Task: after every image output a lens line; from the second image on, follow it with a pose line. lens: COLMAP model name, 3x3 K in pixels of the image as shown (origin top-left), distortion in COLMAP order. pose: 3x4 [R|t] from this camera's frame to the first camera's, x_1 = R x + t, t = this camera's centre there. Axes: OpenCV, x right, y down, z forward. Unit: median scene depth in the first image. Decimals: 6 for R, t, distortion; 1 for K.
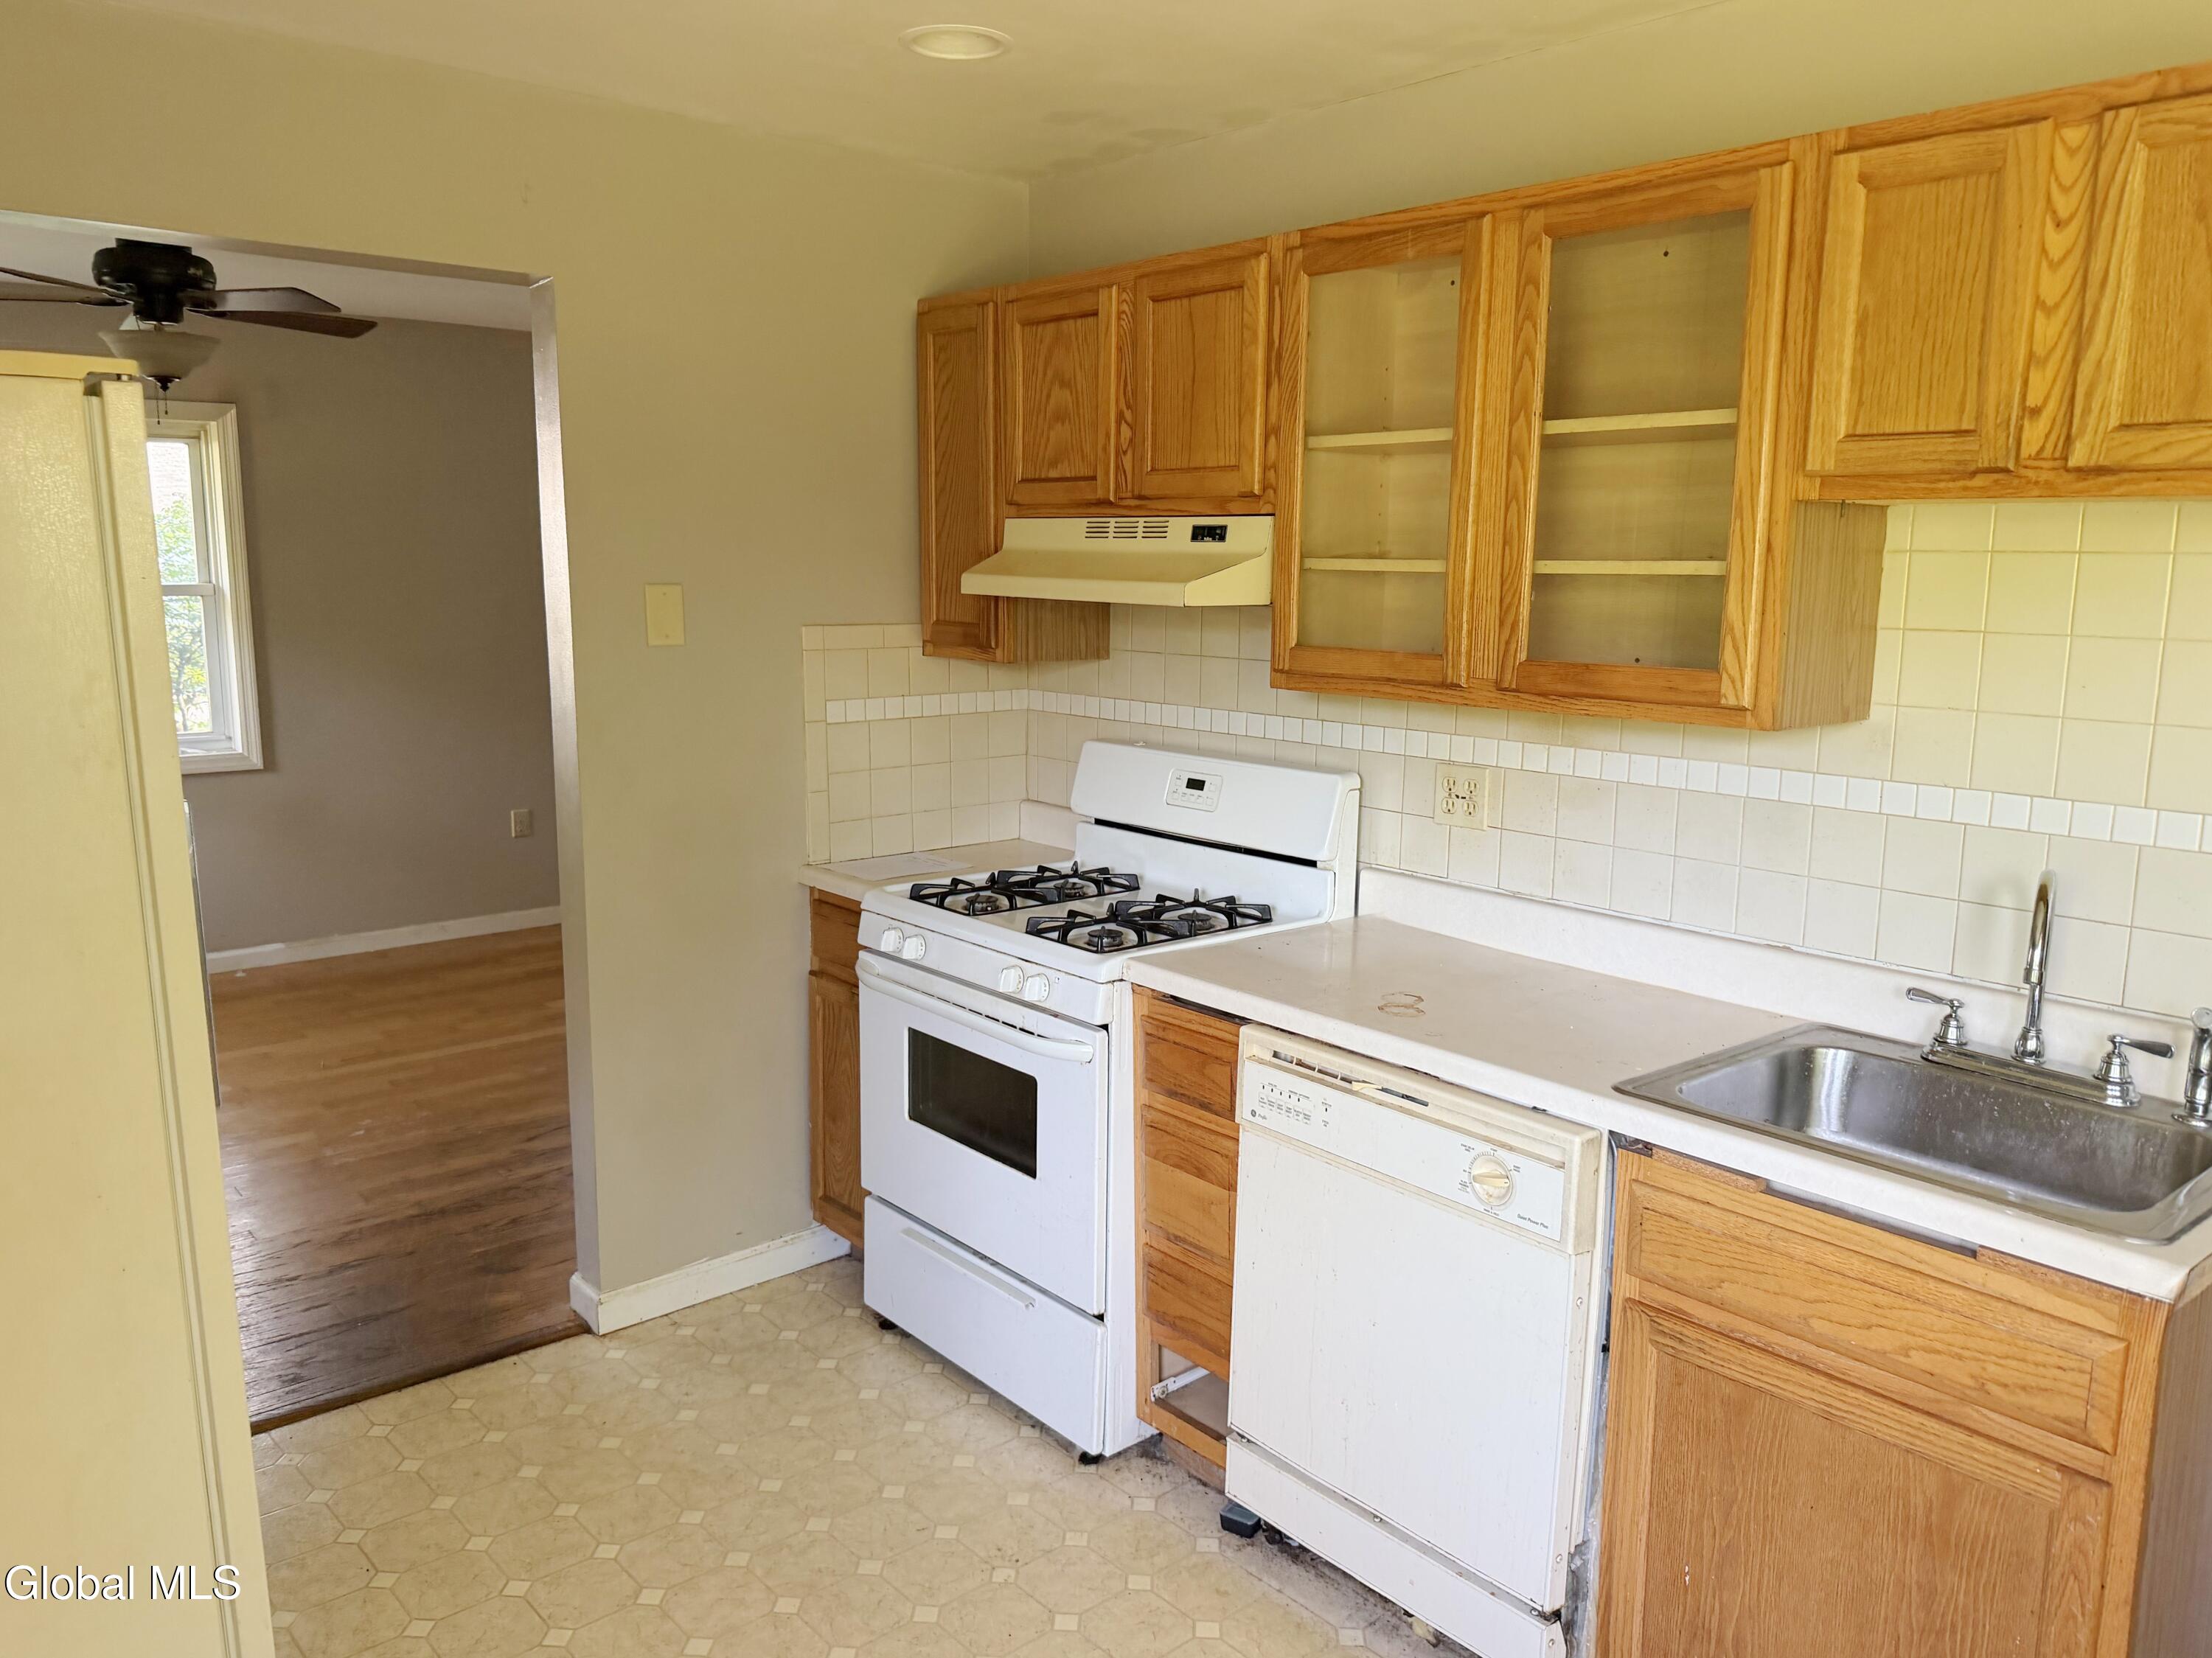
lens RADIAL K [[1576.0, 0, 1106.0], [0, 1576.0, 829.0], [0, 0, 1]] dist [0.081645, -0.194278]
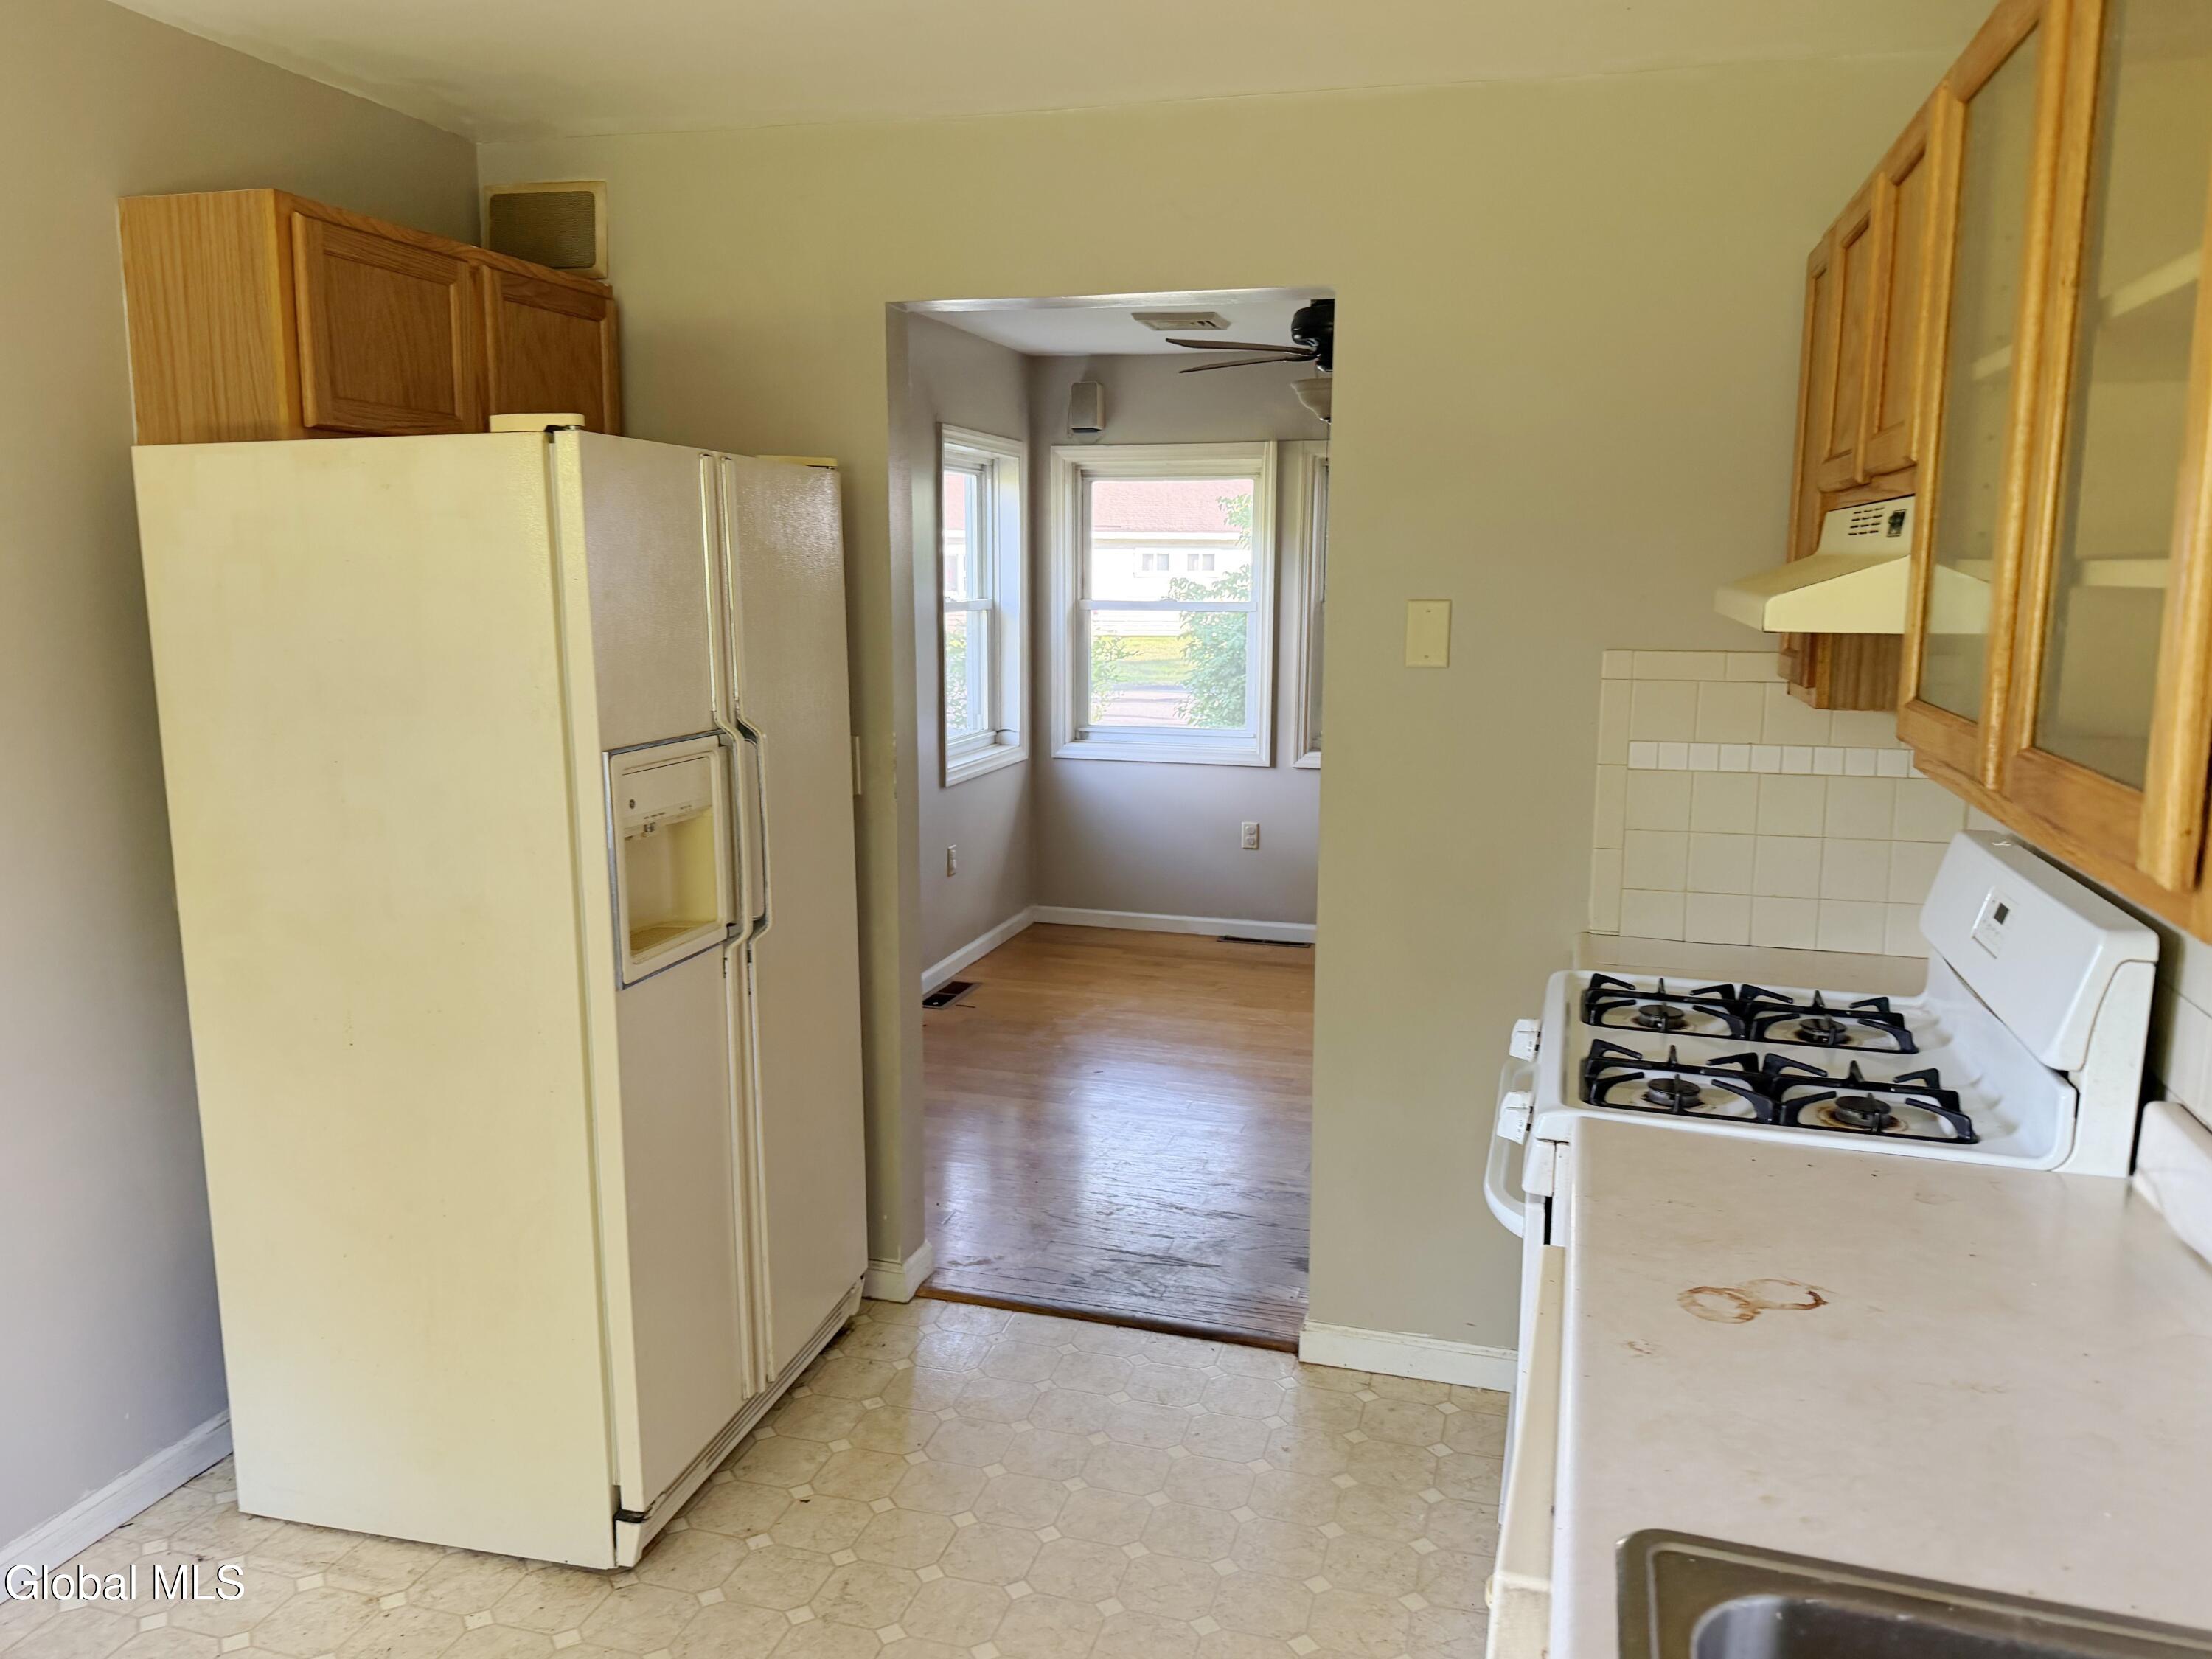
lens RADIAL K [[1572.8, 0, 1106.0], [0, 1572.8, 829.5], [0, 0, 1]] dist [-0.001186, -0.001040]
pose [[0.538297, 0.126224, -0.833249, 0.401926], [-0.141929, 0.988176, 0.058003, -0.048150], [0.830718, 0.087039, 0.549847, 0.350058]]
